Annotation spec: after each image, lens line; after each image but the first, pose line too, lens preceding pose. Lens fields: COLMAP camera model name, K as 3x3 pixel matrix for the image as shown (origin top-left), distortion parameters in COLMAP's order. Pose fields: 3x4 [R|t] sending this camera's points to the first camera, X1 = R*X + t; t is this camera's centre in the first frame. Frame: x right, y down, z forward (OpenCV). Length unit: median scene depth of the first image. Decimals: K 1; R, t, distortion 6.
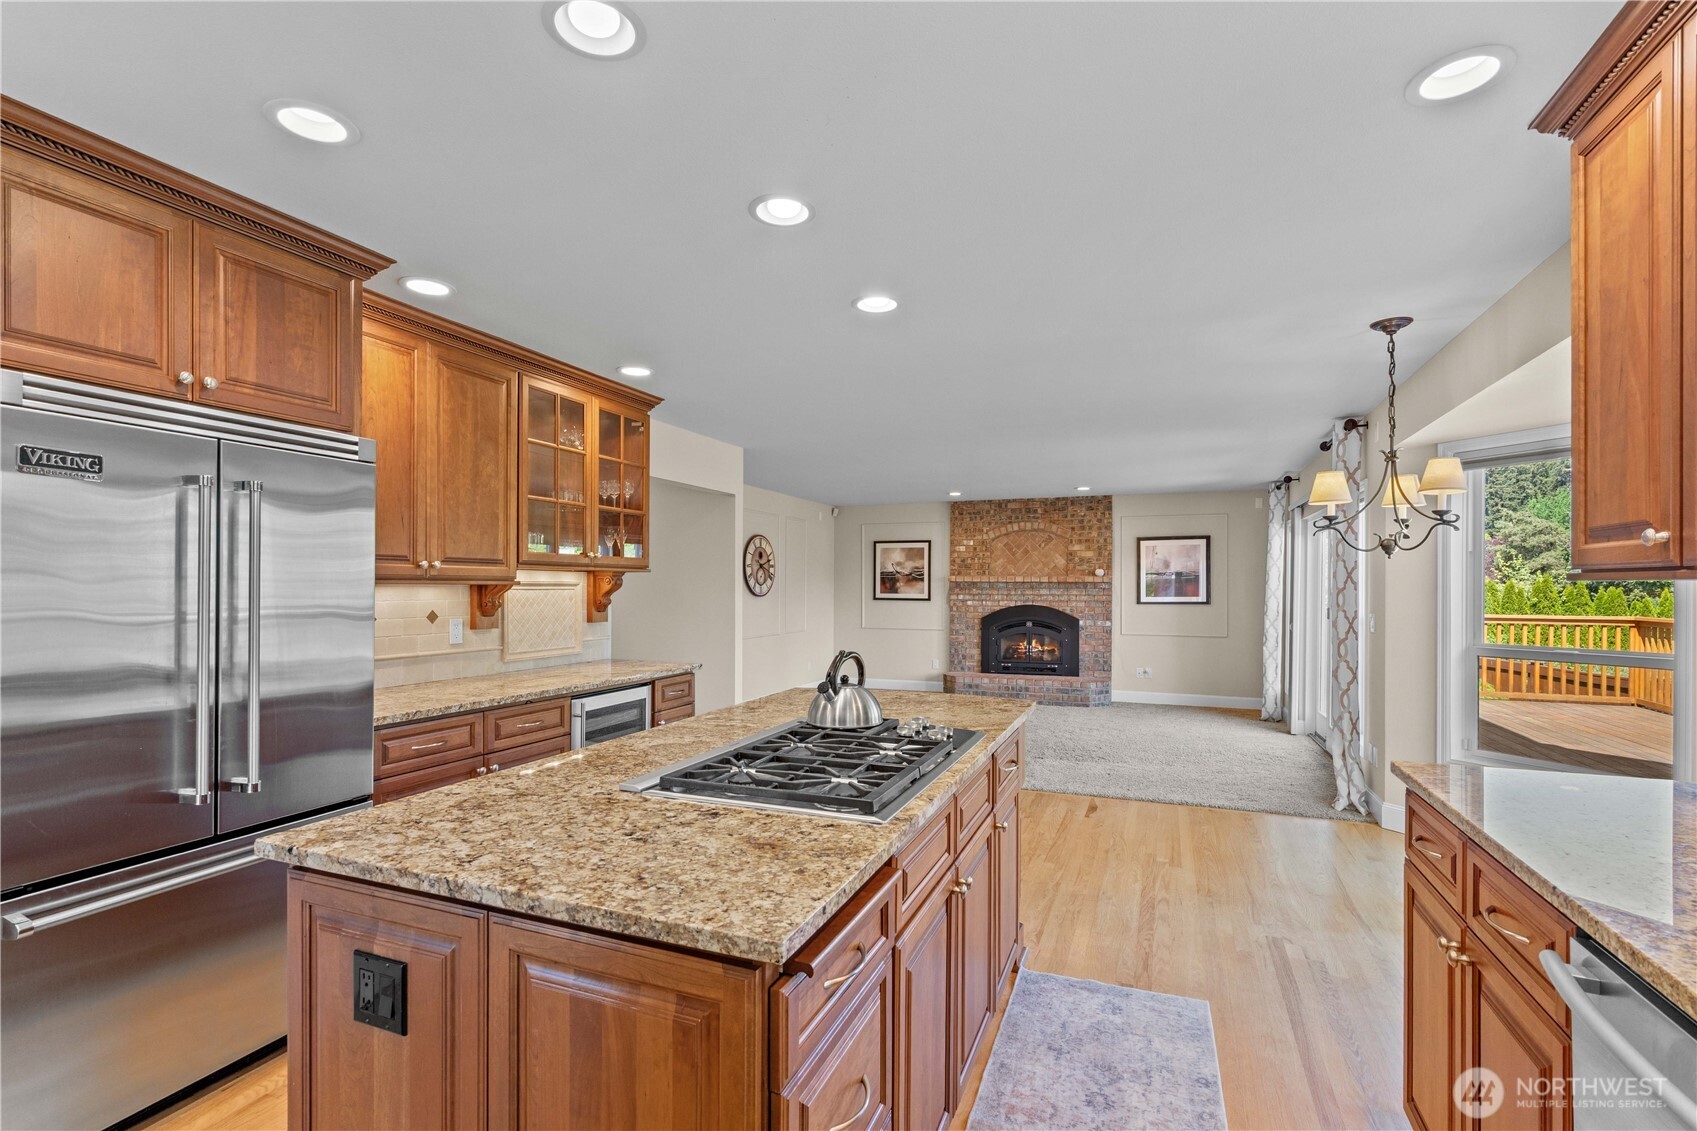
lens RADIAL K [[801.0, 0, 834.1], [0, 801.0, 570.4], [0, 0, 1]] dist [-0.001500, 0.007284]
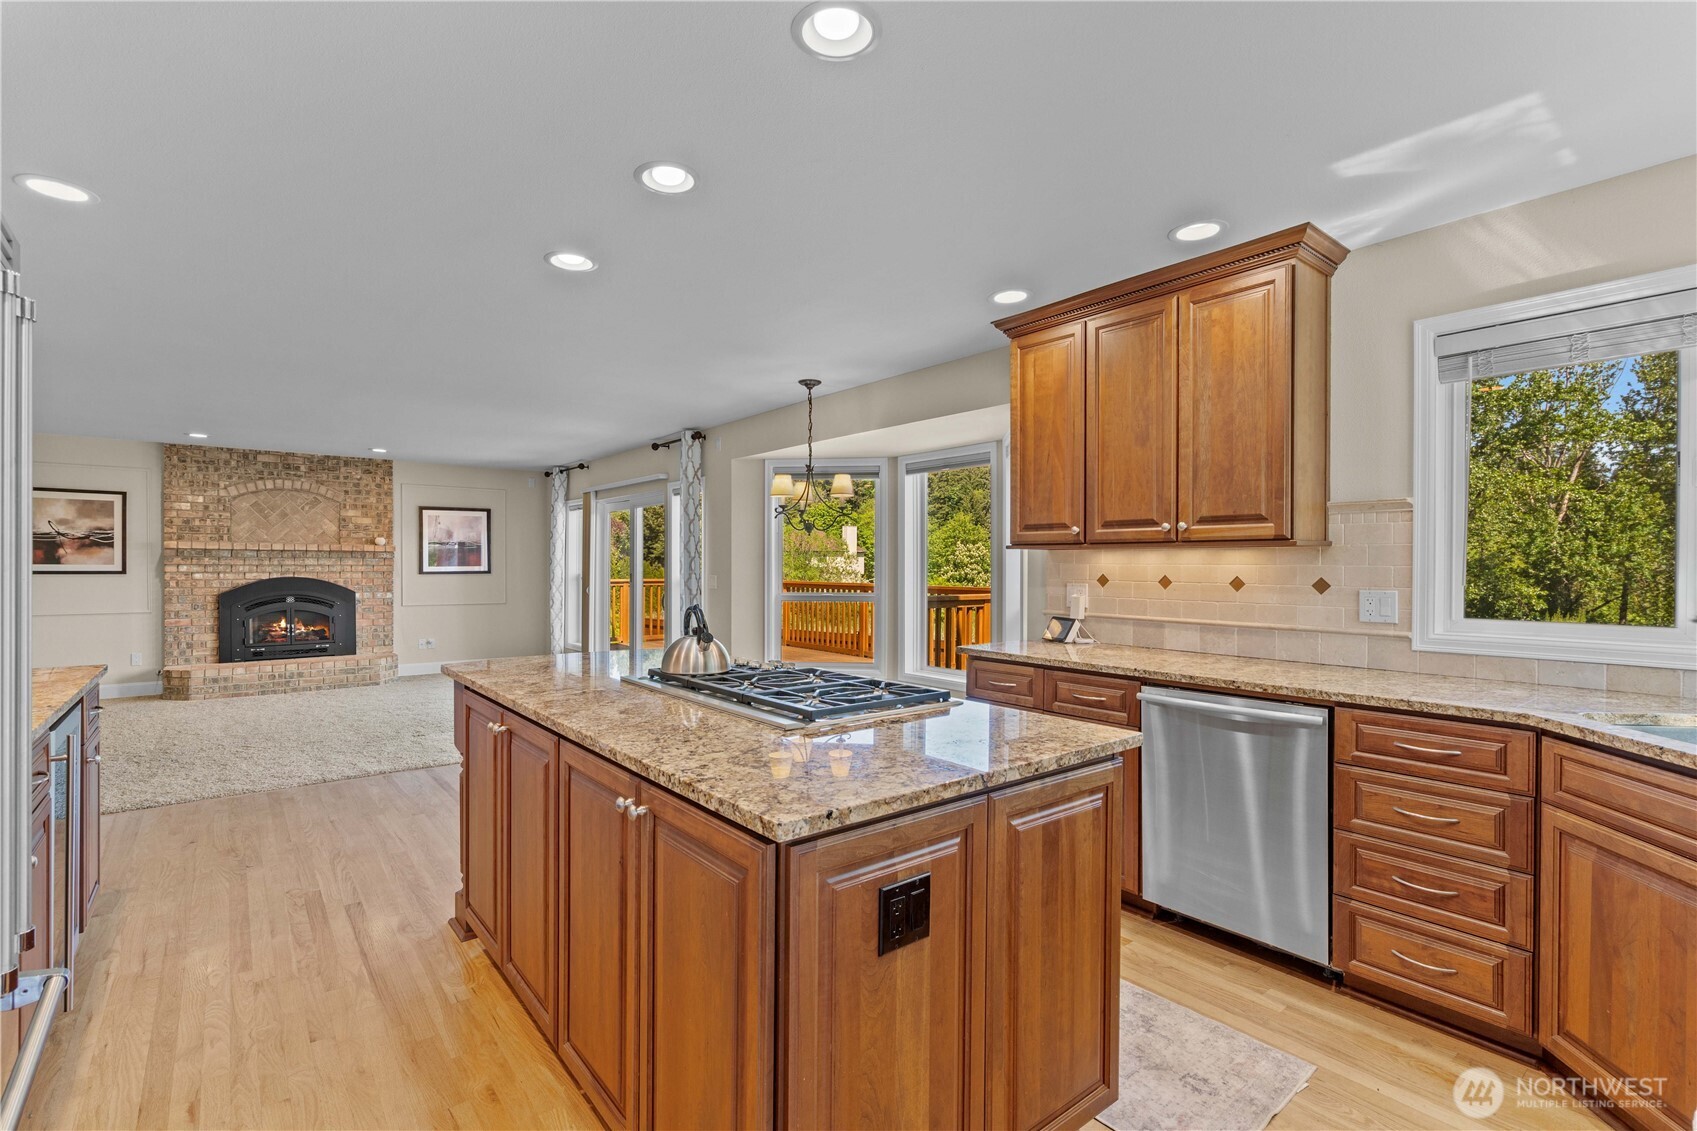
lens RADIAL K [[801.0, 0, 834.1], [0, 801.0, 570.4], [0, 0, 1]] dist [-0.001500, 0.007284]
pose [[0.502076, -0.009342, 0.864773, -0.210135], [-0.021447, 0.999500, 0.023250, 0.003649], [-0.864557, -0.030220, 0.501625, 0.070276]]
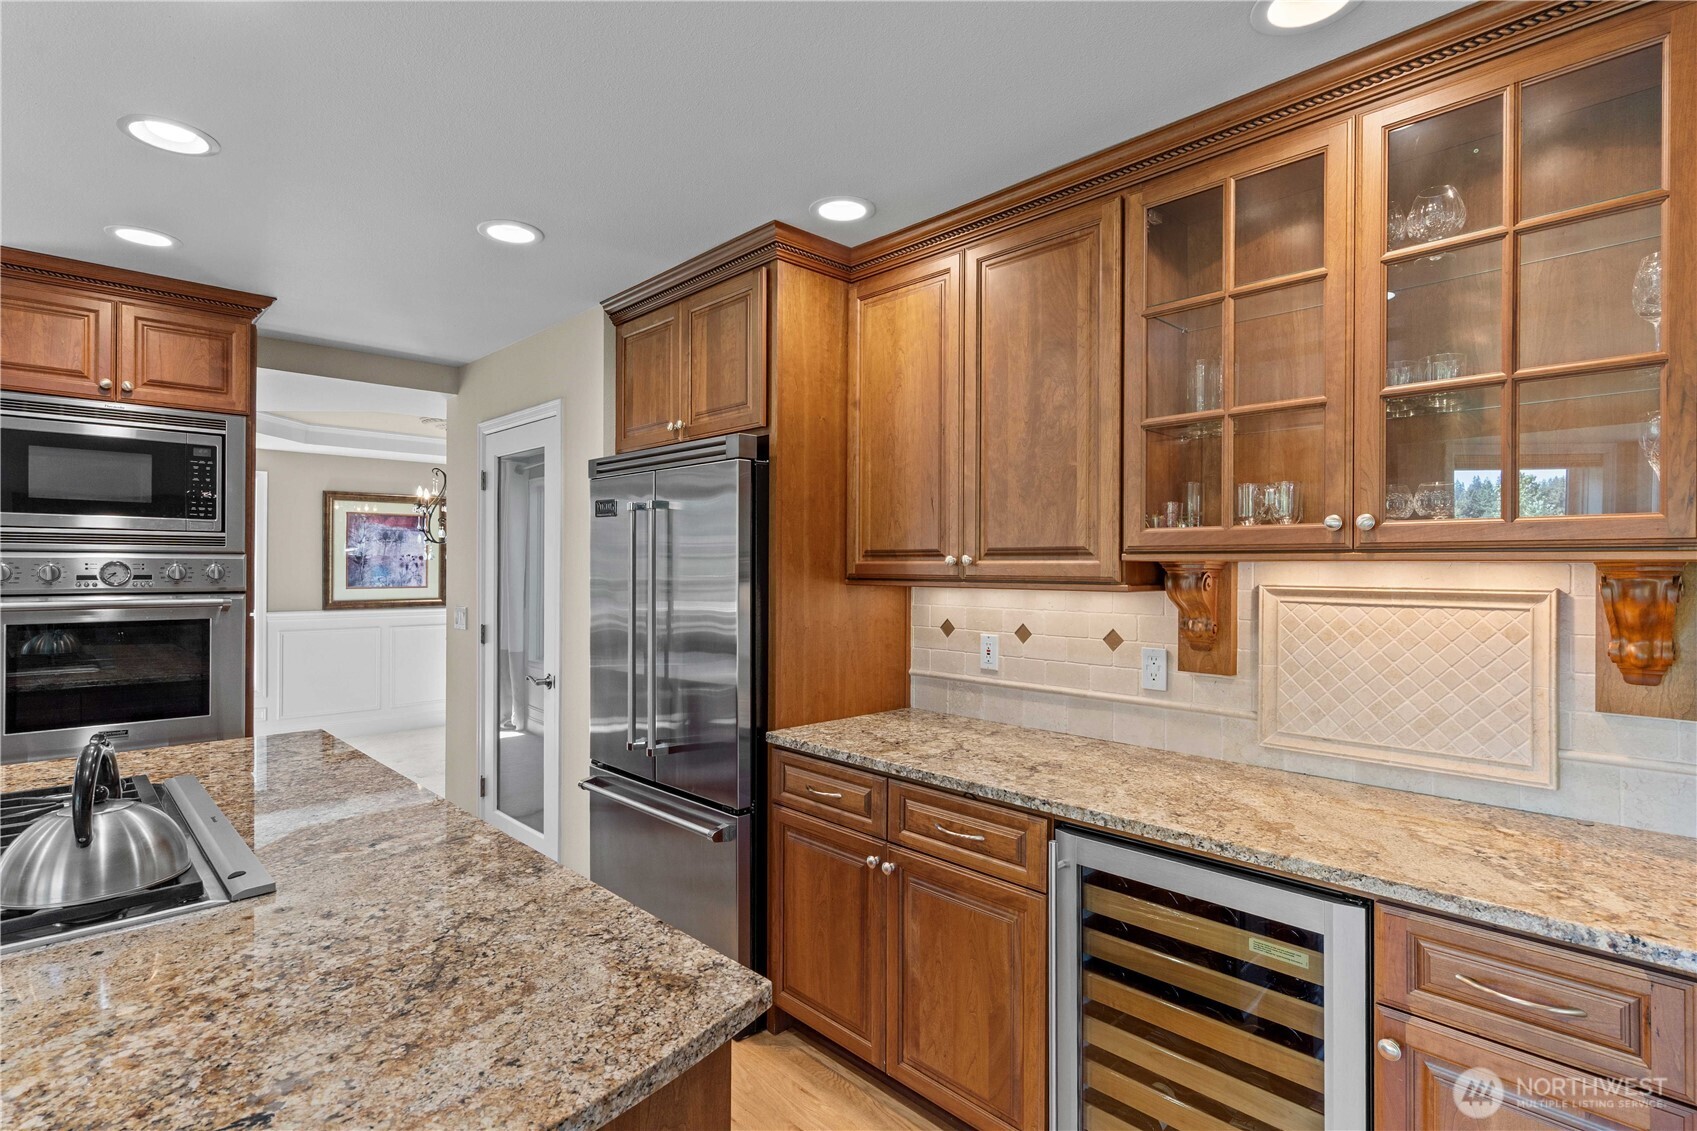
lens RADIAL K [[875.2, 0, 853.2], [0, 875.2, 576.7], [0, 0, 1]] dist [0.003806, 0.000329]
pose [[-0.418763, 0.003973, -0.908087, 0.081843], [0.010530, 0.999944, -0.000482, 0.002157], [0.908035, -0.009764, -0.418781, 0.417801]]
